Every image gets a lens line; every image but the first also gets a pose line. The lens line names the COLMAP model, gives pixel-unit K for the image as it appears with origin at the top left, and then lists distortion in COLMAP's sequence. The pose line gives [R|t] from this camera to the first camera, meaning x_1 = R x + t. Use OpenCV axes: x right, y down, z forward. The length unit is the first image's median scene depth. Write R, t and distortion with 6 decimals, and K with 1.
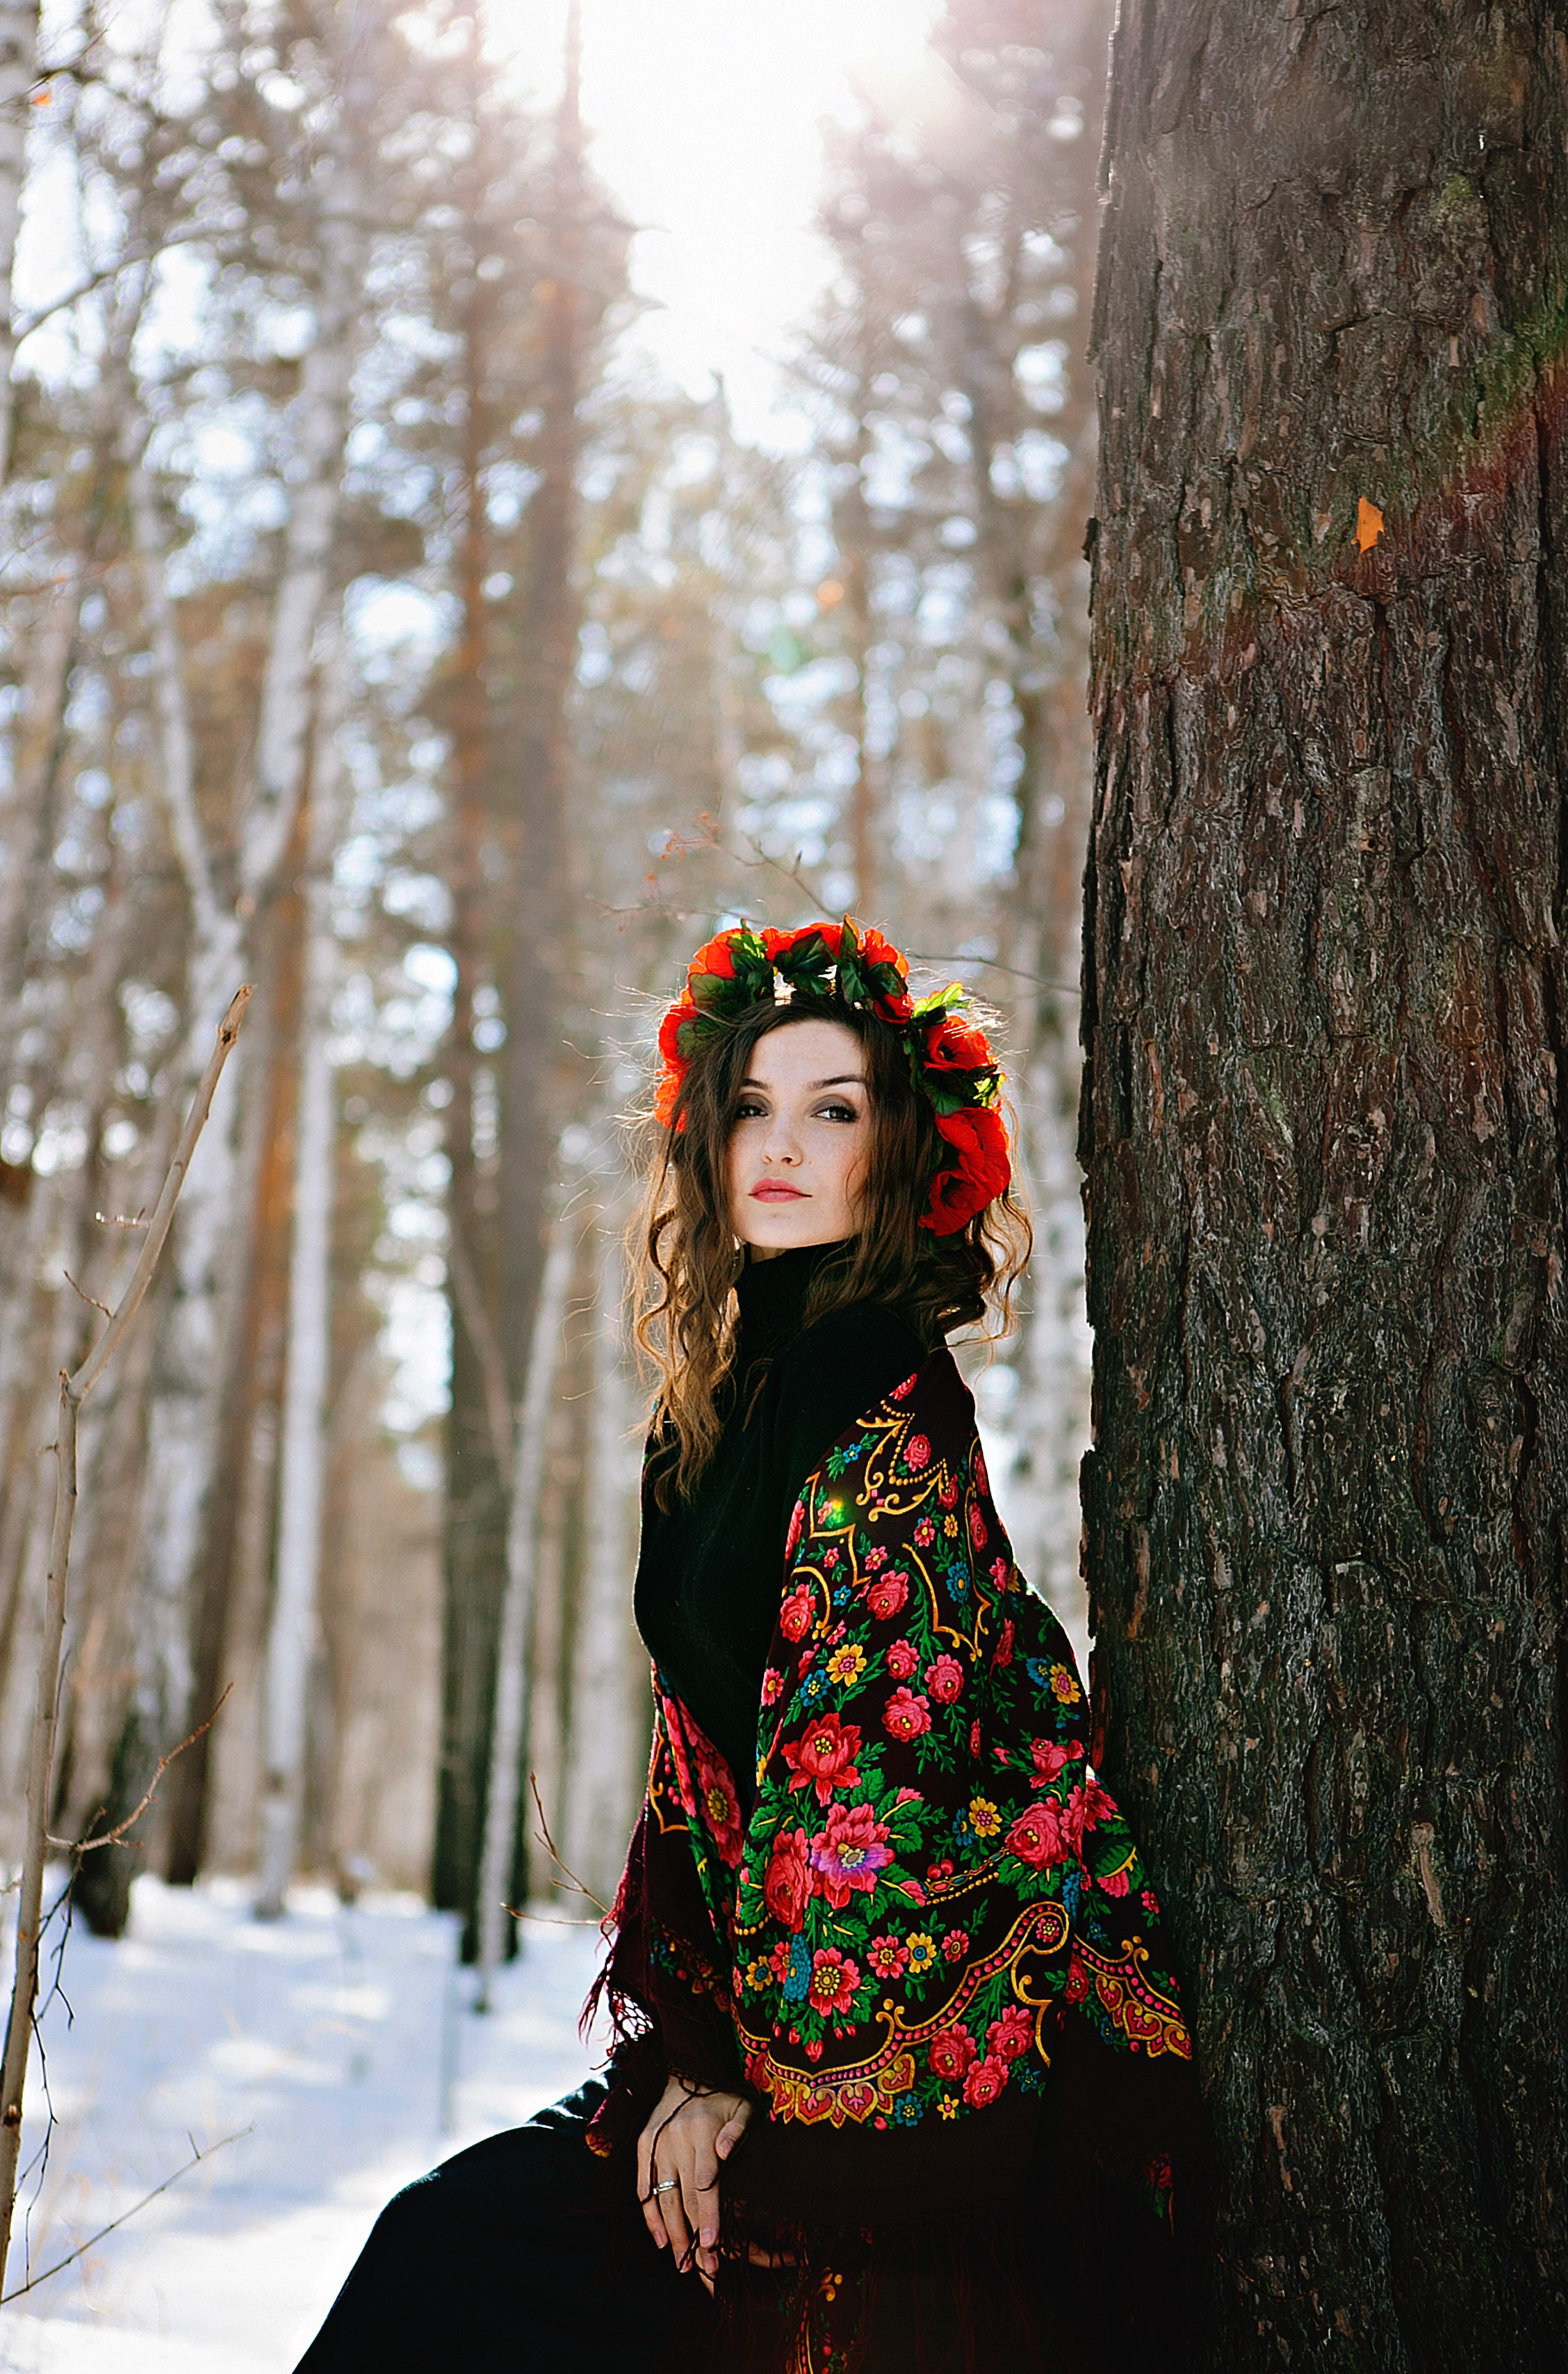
lens RADIAL K [[4437.2, 0, 793.7], [0, 4437.2, 1168.1], [0, 0, 1]] dist [0.182673, 0.000000]
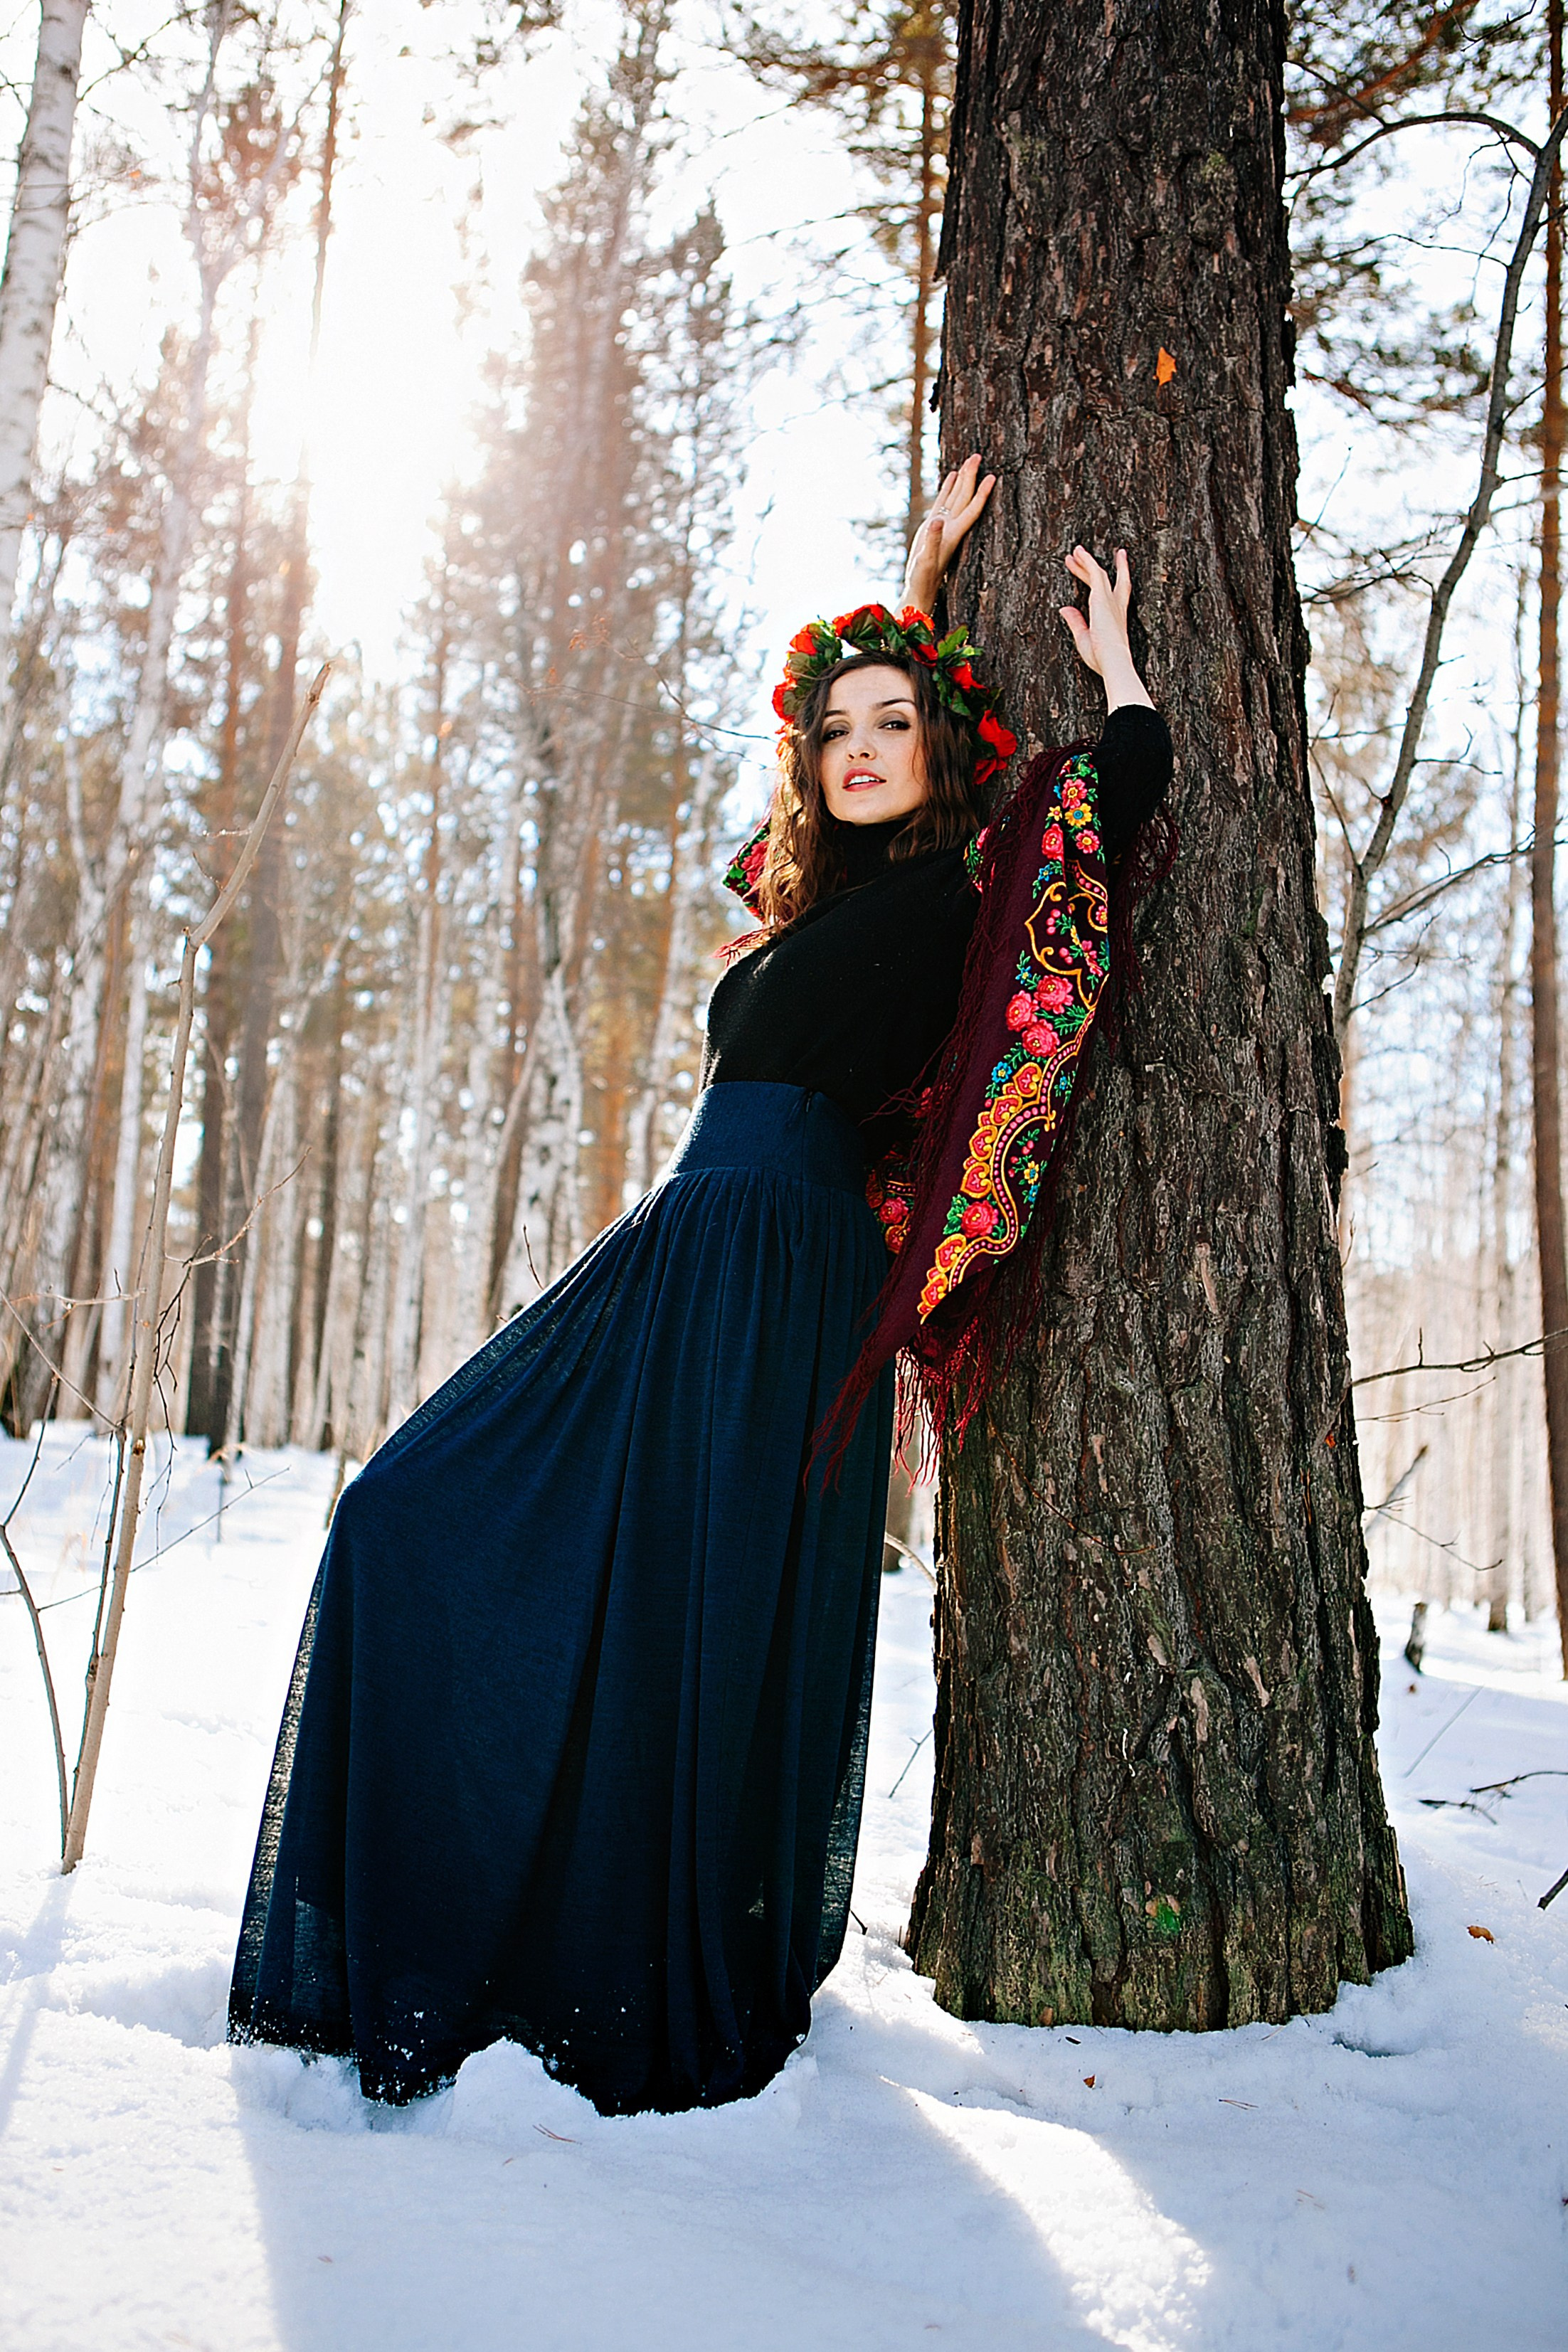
lens RADIAL K [[2192.9, 0, 777.2], [0, 2192.9, 1190.7], [0, 0, 1]] dist [-0.040409, 0.000000]
pose [[0.980407, 0.037267, 0.193425, -0.120469], [-0.045811, 0.998153, 0.039889, 0.099761], [-0.191581, -0.047968, 0.980304, 0.311436]]
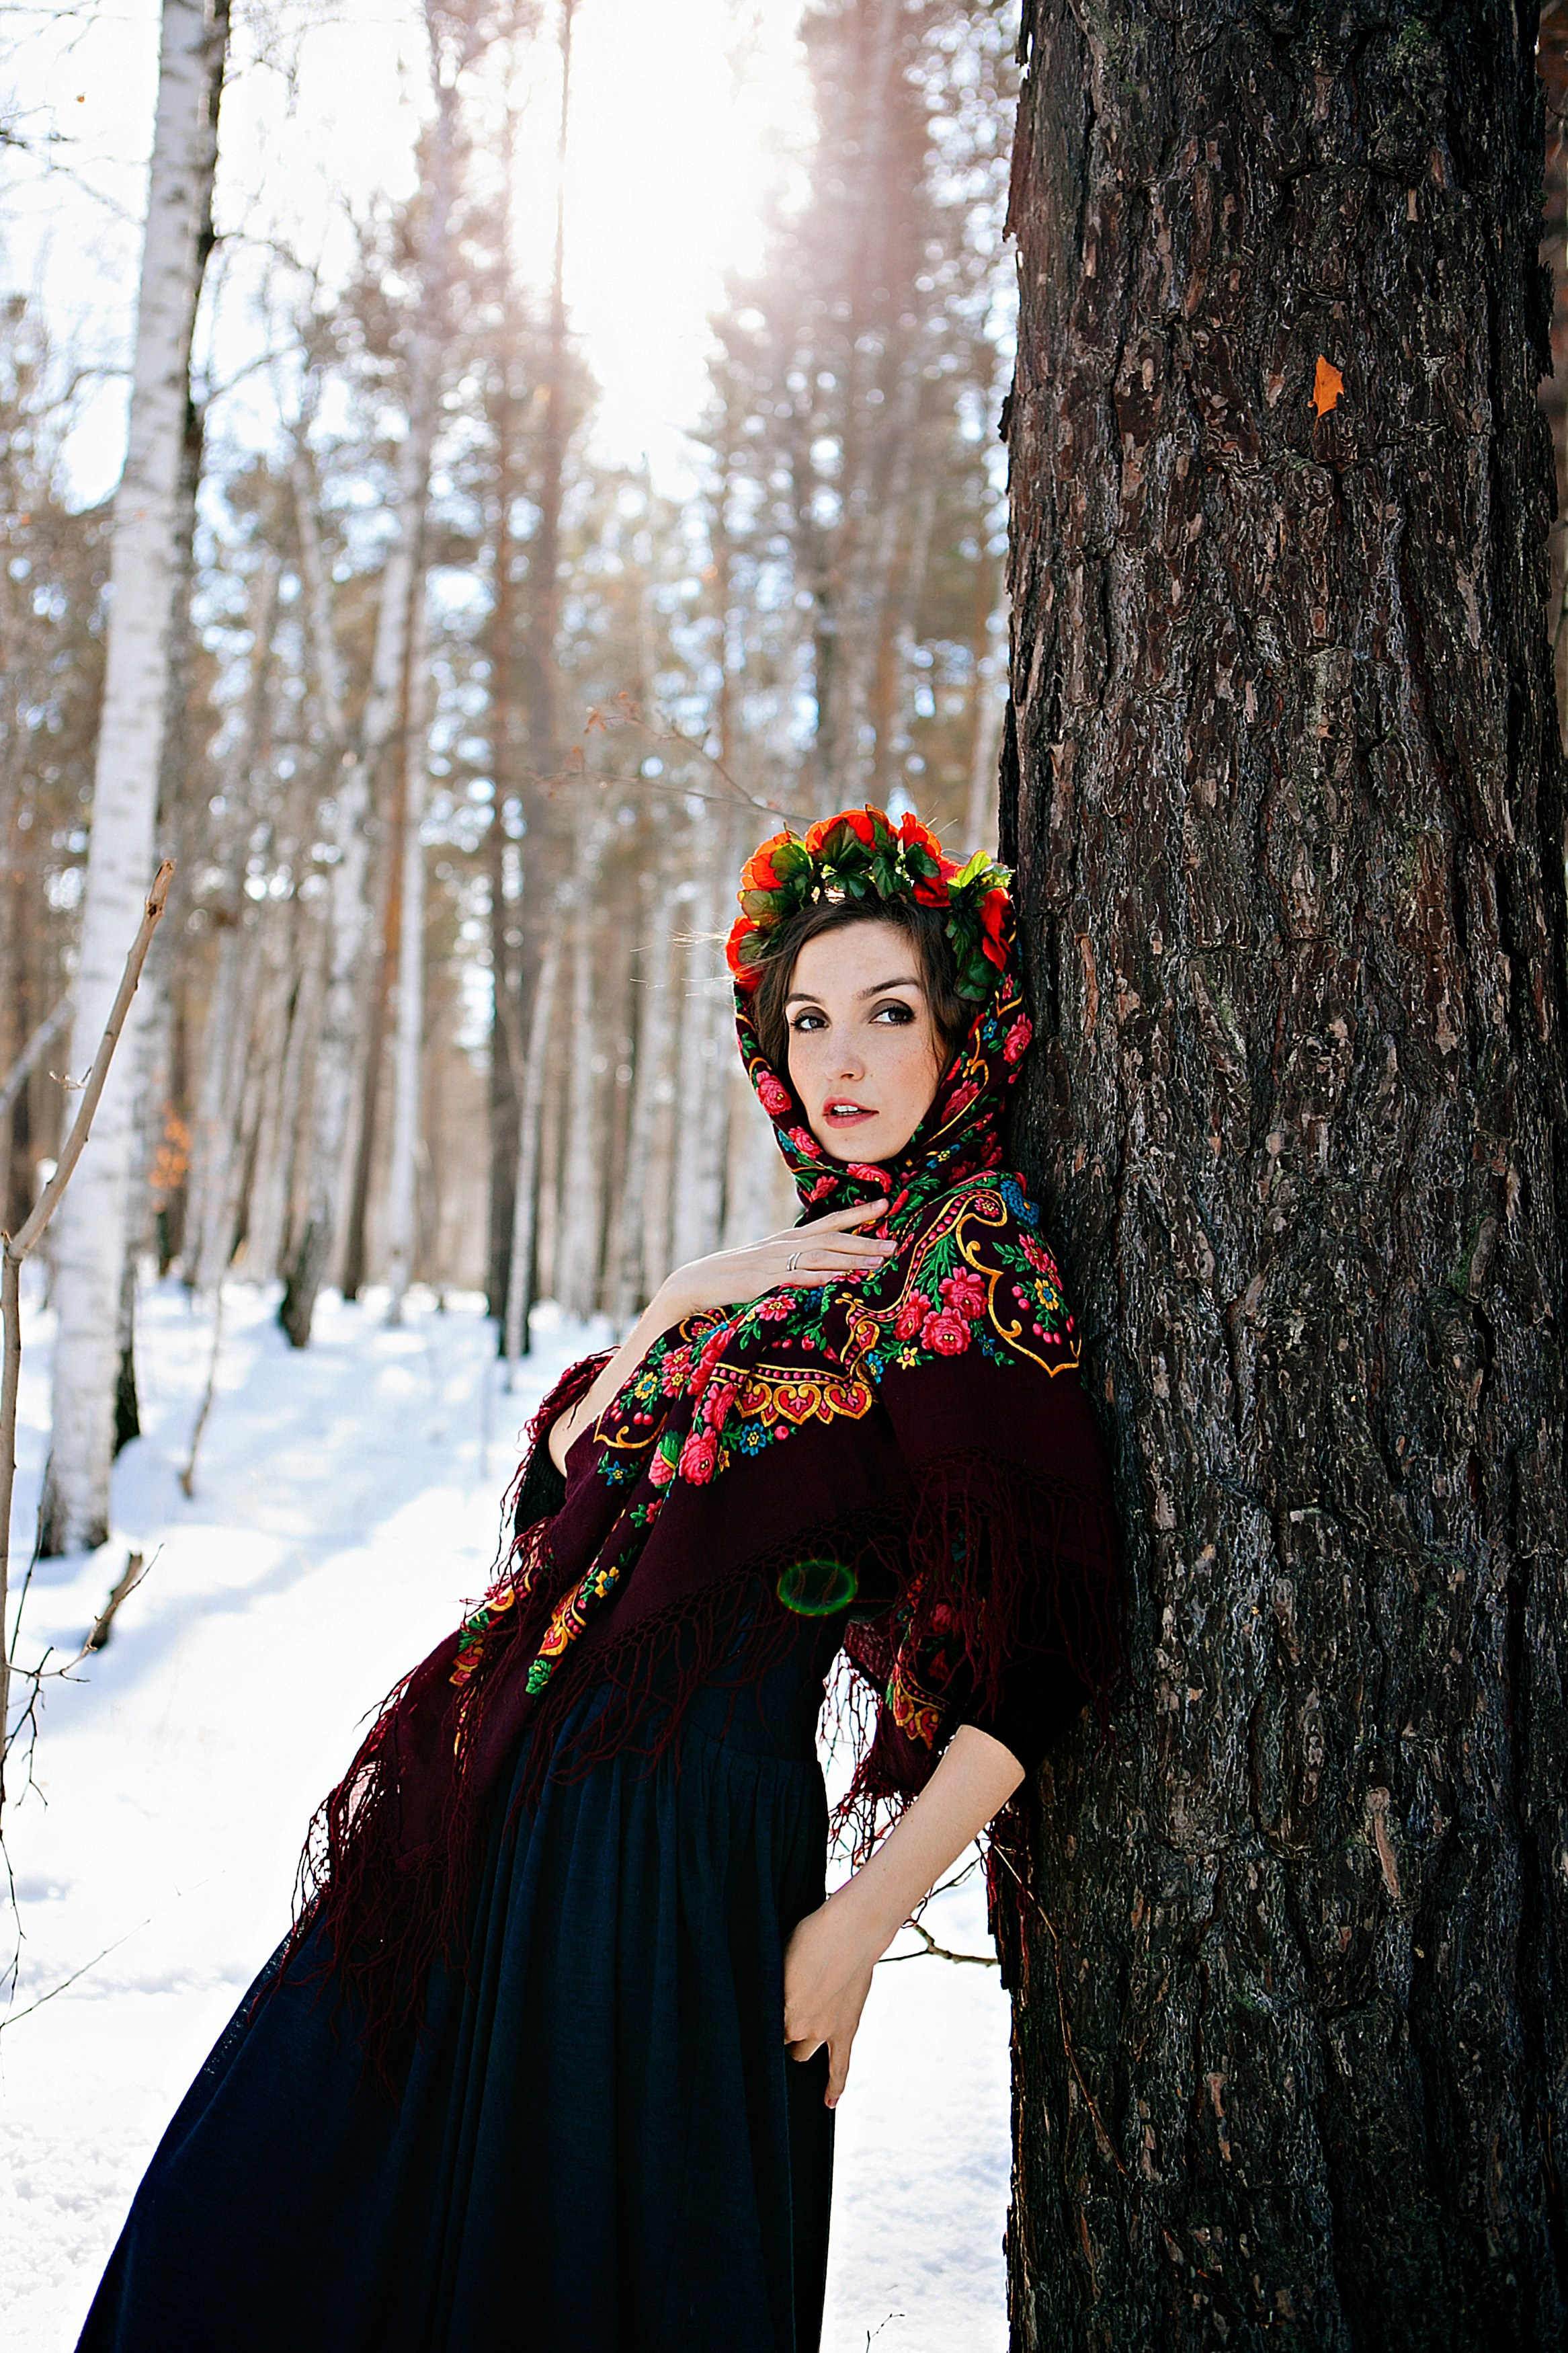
lens RADIAL K [[2293.6, 0, 788.0], [0, 2293.6, 1180.2], [0, 0, 1]] dist [-0.026400, 0.000000]
pose [[0.998944, 0.001869, 0.045911, -0.005776], [-0.007540, 0.992294, 0.123678, -0.036587], [-0.045326, -0.123893, 0.991260, 0.502406]]
